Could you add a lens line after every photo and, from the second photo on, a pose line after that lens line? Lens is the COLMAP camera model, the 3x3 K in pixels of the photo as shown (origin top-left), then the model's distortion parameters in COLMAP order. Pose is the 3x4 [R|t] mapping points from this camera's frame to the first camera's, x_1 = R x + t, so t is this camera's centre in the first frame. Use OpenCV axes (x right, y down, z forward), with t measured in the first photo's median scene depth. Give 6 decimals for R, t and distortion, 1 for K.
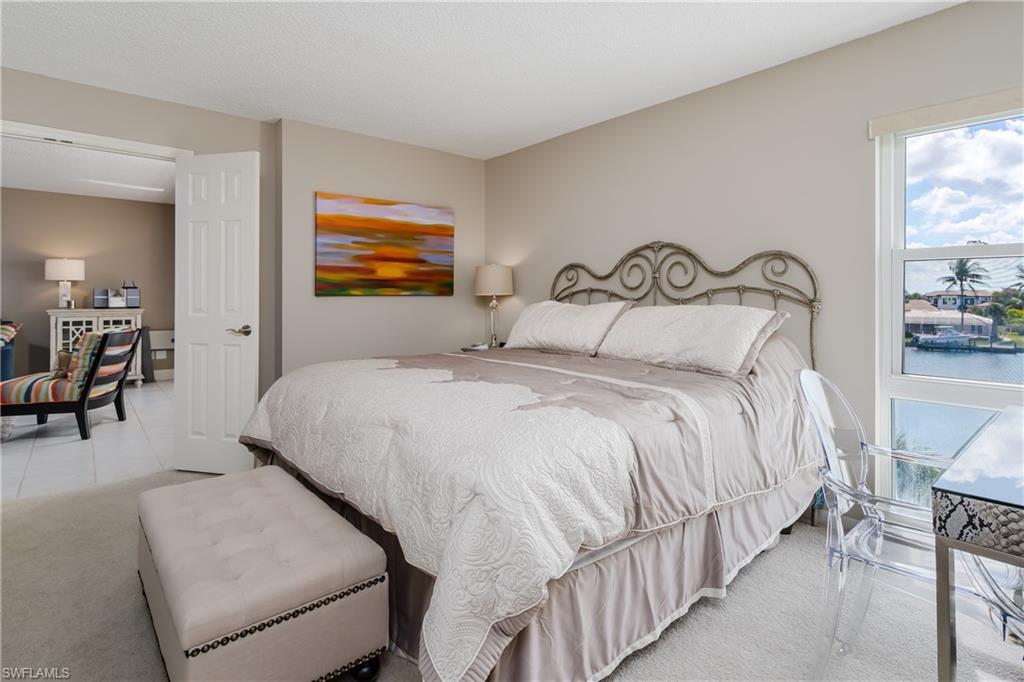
lens RADIAL K [[505.8, 0, 512.4], [0, 505.8, 295.2], [0, 0, 1]] dist [-0.001165, -0.000042]
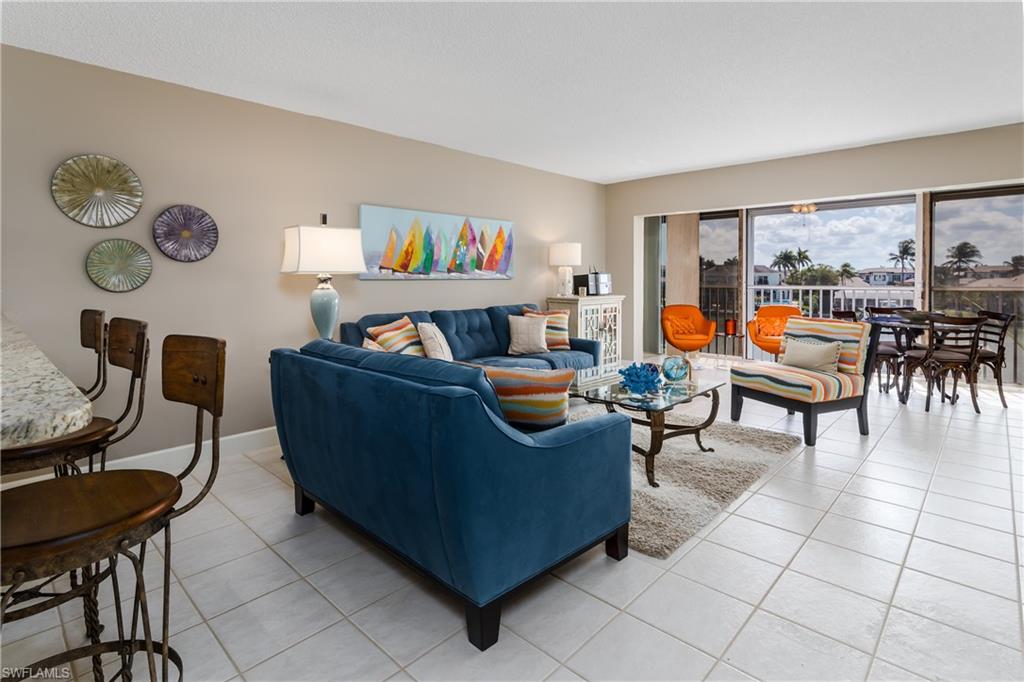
lens RADIAL K [[505.8, 0, 512.4], [0, 505.8, 295.2], [0, 0, 1]] dist [-0.001165, -0.000042]
pose [[0.994934, -0.009748, 0.100057, -1.072824], [0.005585, 0.999110, 0.041812, -0.014587], [-0.100375, -0.041041, 0.994103, 0.083174]]
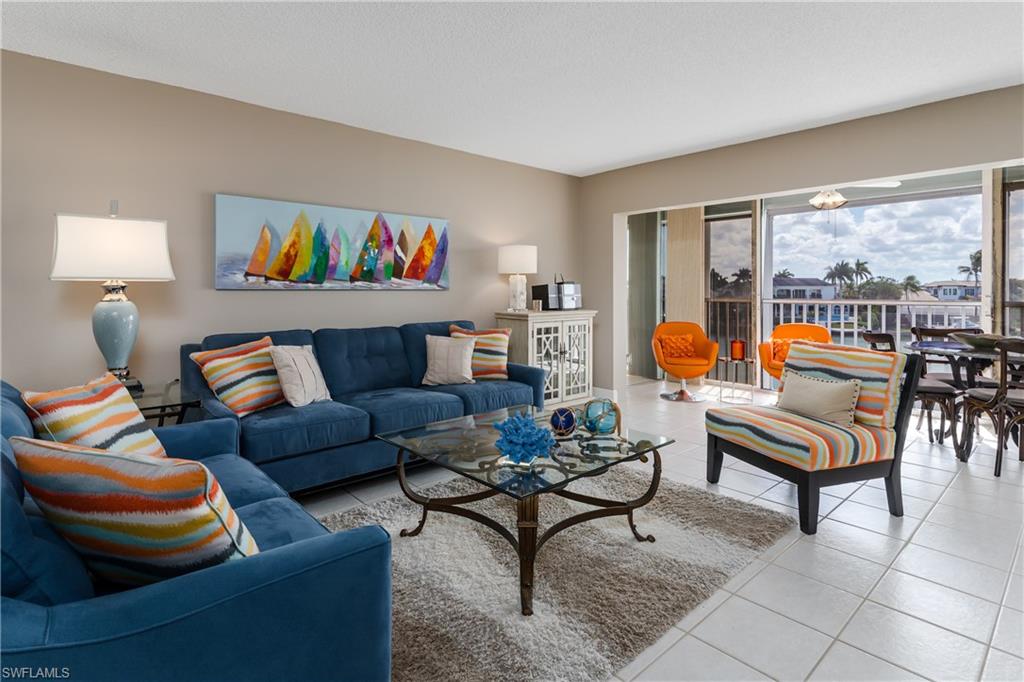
lens RADIAL K [[504.6, 0, 509.9], [0, 504.6, 302.9], [0, 0, 1]] dist [-0.000352, 0.000960]
pose [[0.999936, -0.004038, 0.010560, -0.901973], [0.003707, 0.999508, 0.031152, -0.009336], [-0.010681, -0.031111, 0.999459, 0.242442]]
